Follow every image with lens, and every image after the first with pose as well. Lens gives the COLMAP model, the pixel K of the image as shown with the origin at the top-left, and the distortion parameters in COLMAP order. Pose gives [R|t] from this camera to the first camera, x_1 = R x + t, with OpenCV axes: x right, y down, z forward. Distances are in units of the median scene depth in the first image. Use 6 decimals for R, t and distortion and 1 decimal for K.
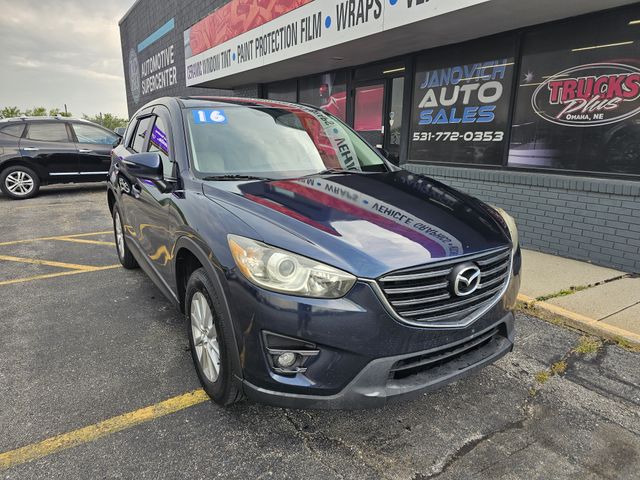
lens RADIAL K [[431.2, 0, 320.3], [0, 431.2, 244.1], [0, 0, 1]] dist [0.051649, -0.046360]
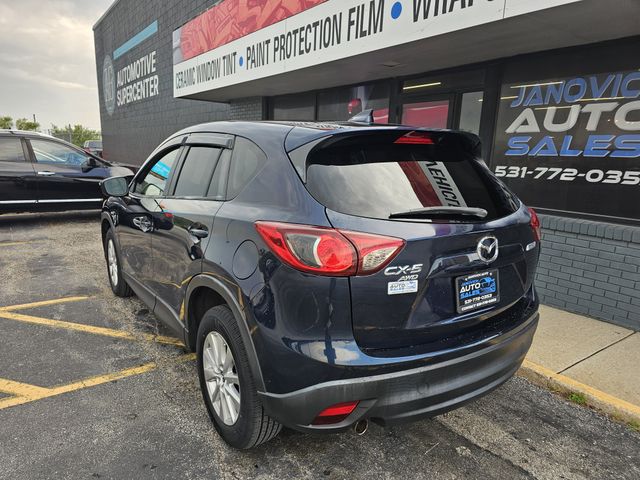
lens RADIAL K [[431.2, 0, 312.3], [0, 431.2, 249.8], [0, 0, 1]] dist [0.051649, -0.046360]
pose [[0.998881, 0.016087, 0.044473, -0.135894], [-0.014966, 0.999564, -0.025437, -0.095843], [-0.044863, 0.024743, 0.998687, 0.292279]]
